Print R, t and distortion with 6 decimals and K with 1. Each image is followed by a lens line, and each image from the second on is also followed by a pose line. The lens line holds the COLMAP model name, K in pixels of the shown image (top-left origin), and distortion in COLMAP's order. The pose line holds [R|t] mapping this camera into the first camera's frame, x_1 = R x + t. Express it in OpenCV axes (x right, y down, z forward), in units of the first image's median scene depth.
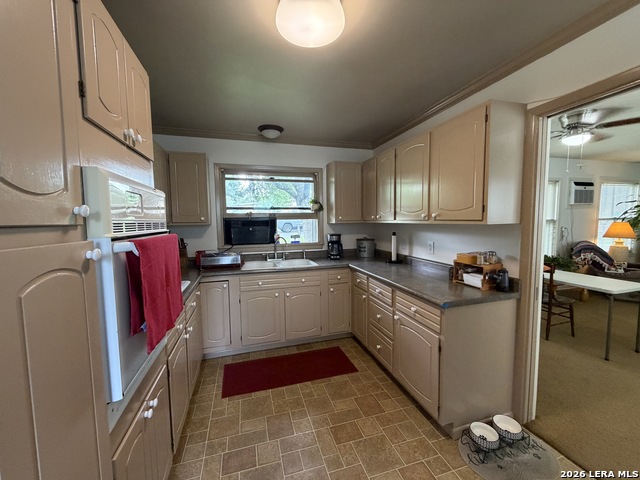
lens RADIAL K [[255.8, 0, 317.1], [0, 255.8, 239.6], [0, 0, 1]] dist [0.000506, -0.000233]
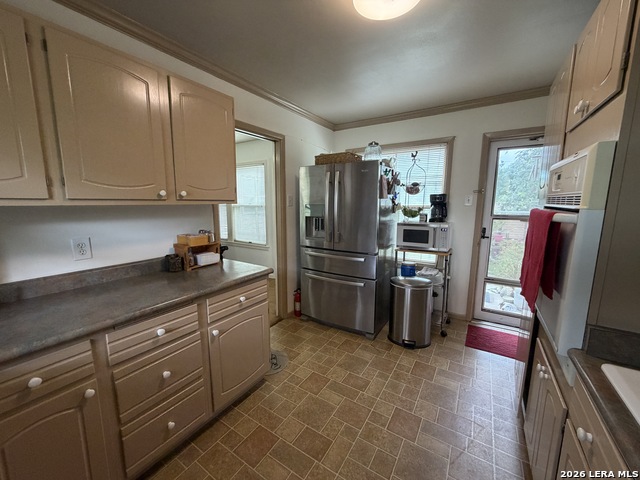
lens RADIAL K [[255.8, 0, 317.1], [0, 255.8, 239.6], [0, 0, 1]] dist [0.000506, -0.000233]
pose [[-0.653163, -0.100007, 0.750584, -0.193310], [0.064268, 0.980342, 0.186546, -0.036392], [-0.754485, 0.170084, -0.633896, 0.570616]]
